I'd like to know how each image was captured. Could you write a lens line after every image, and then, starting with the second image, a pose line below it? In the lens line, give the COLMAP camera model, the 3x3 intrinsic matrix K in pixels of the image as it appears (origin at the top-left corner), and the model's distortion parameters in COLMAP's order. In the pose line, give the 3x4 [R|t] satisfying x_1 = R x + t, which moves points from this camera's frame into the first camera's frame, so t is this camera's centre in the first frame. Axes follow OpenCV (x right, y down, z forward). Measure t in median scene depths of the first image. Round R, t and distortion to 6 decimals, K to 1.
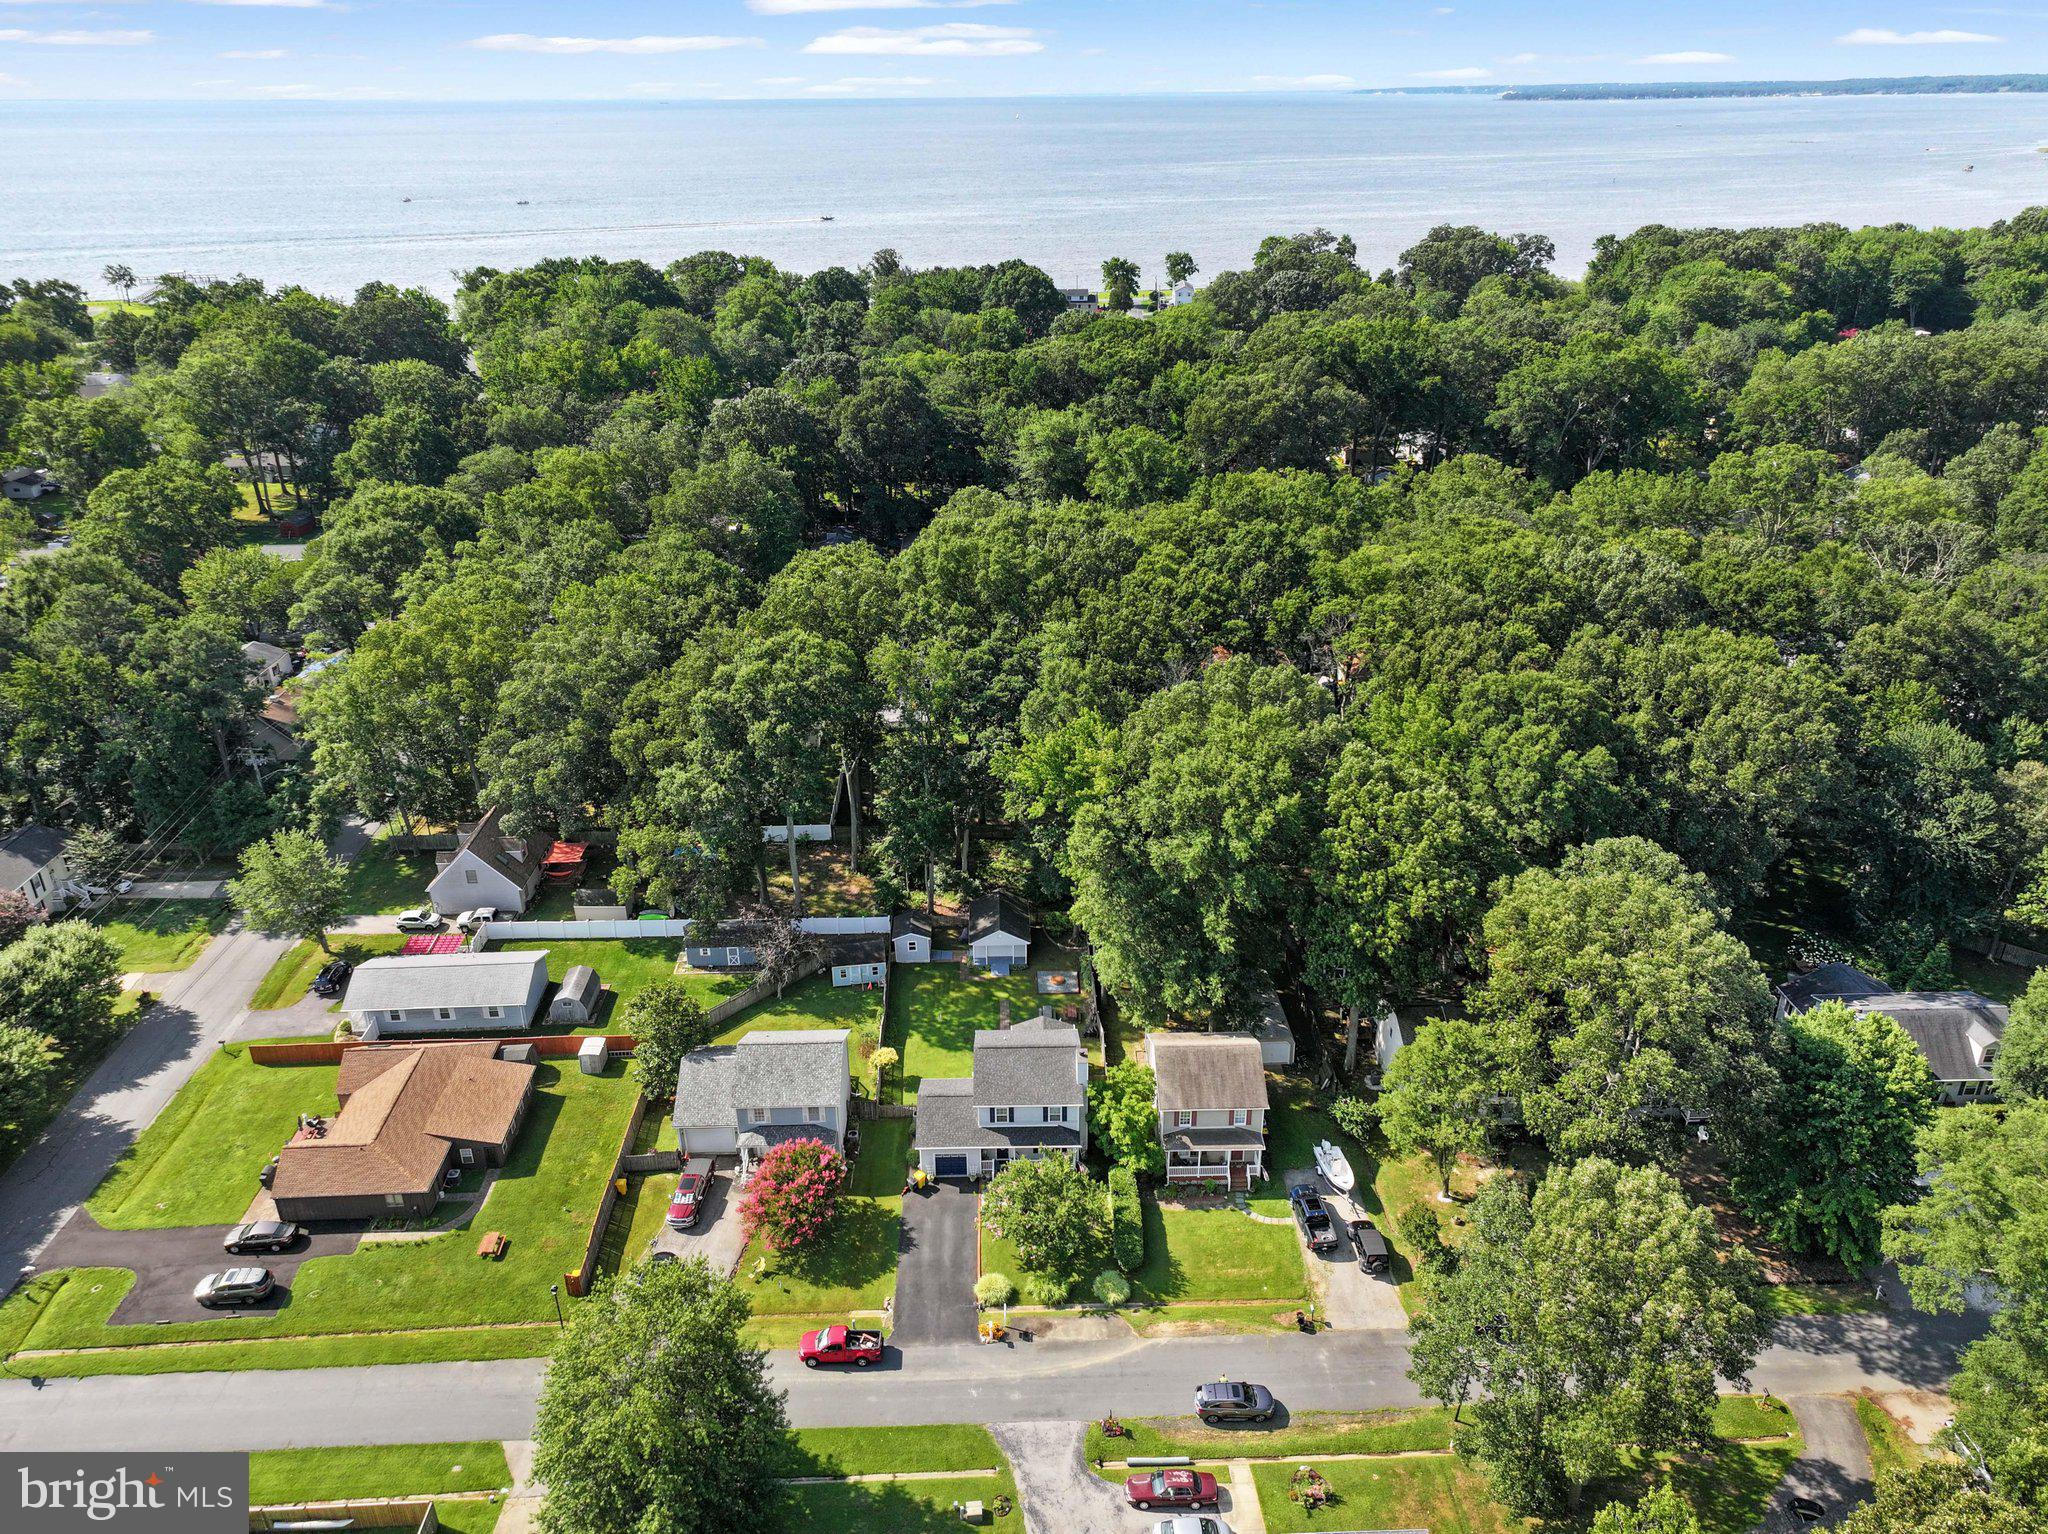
lens RADIAL K [[1435.9, 0, 1029.6], [0, 1435.9, 764.1], [0, 0, 1]] dist [-0.005050, 0.022142]
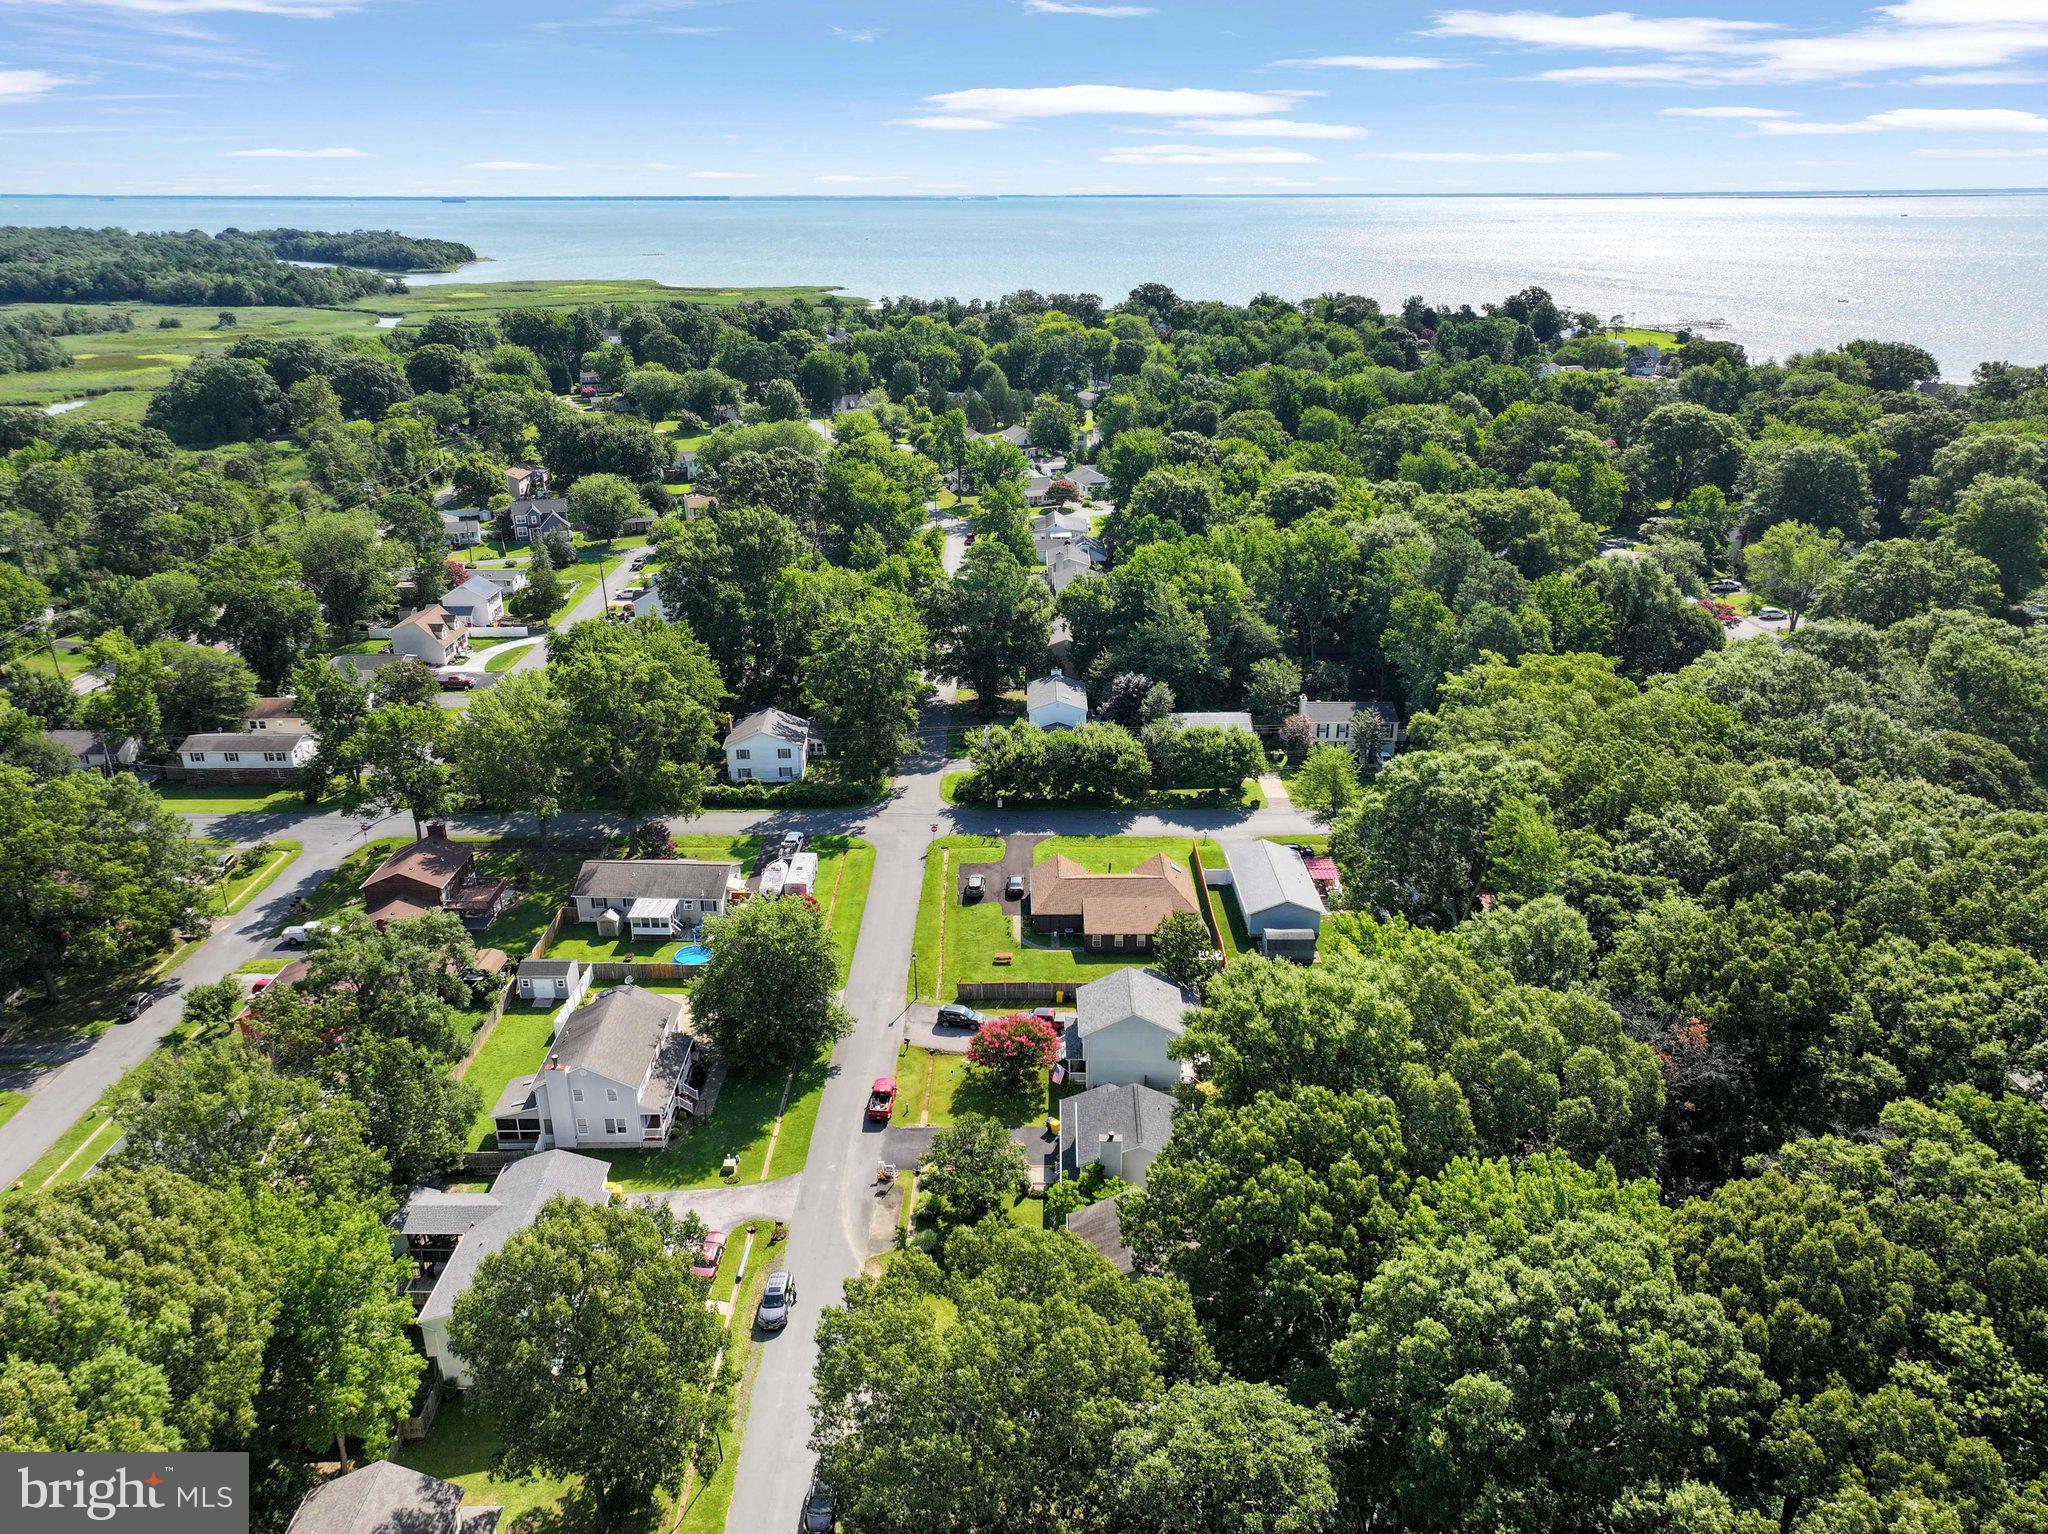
lens RADIAL K [[1435.9, 0, 1029.6], [0, 1435.9, 764.1], [0, 0, 1]] dist [-0.005050, 0.022142]
pose [[-0.024510, 0.379990, -0.924666, 0.873262], [-0.423457, 0.833920, 0.353923, -0.348084], [0.905585, 0.400231, 0.140470, 0.691480]]
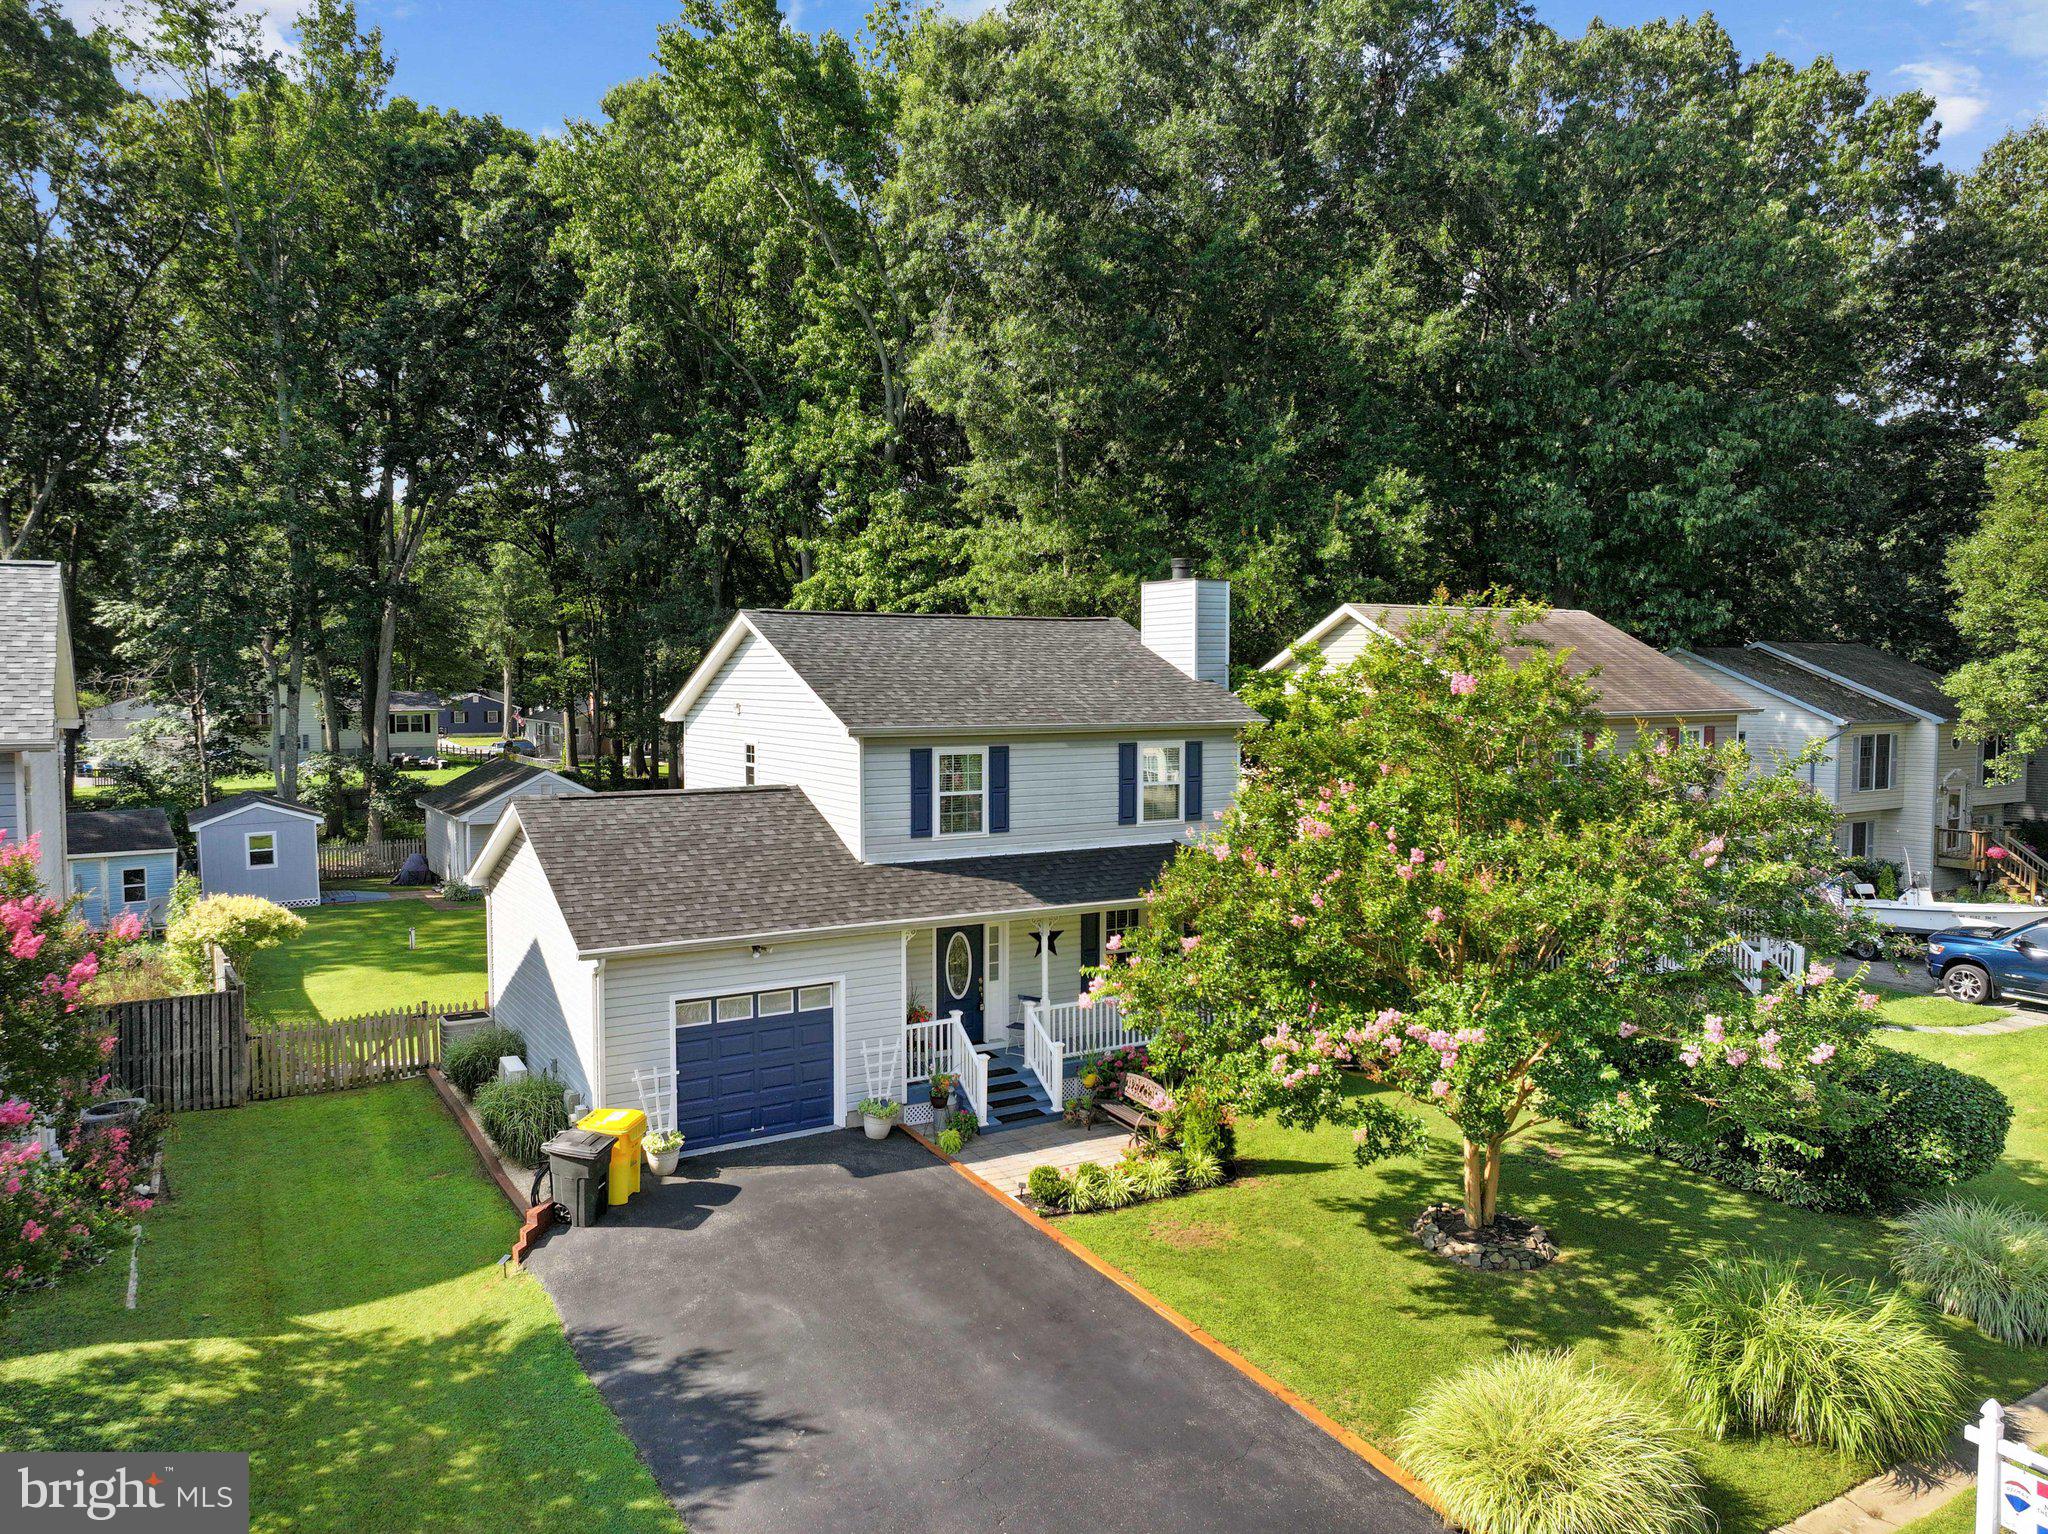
lens RADIAL K [[1435.9, 0, 1029.6], [0, 1435.9, 764.1], [0, 0, 1]] dist [-0.005050, 0.022142]
pose [[0.864538, -0.021514, 0.502108, -0.117760], [0.205574, 0.926815, -0.314250, 0.308025], [-0.458600, 0.374901, 0.805689, 0.813990]]
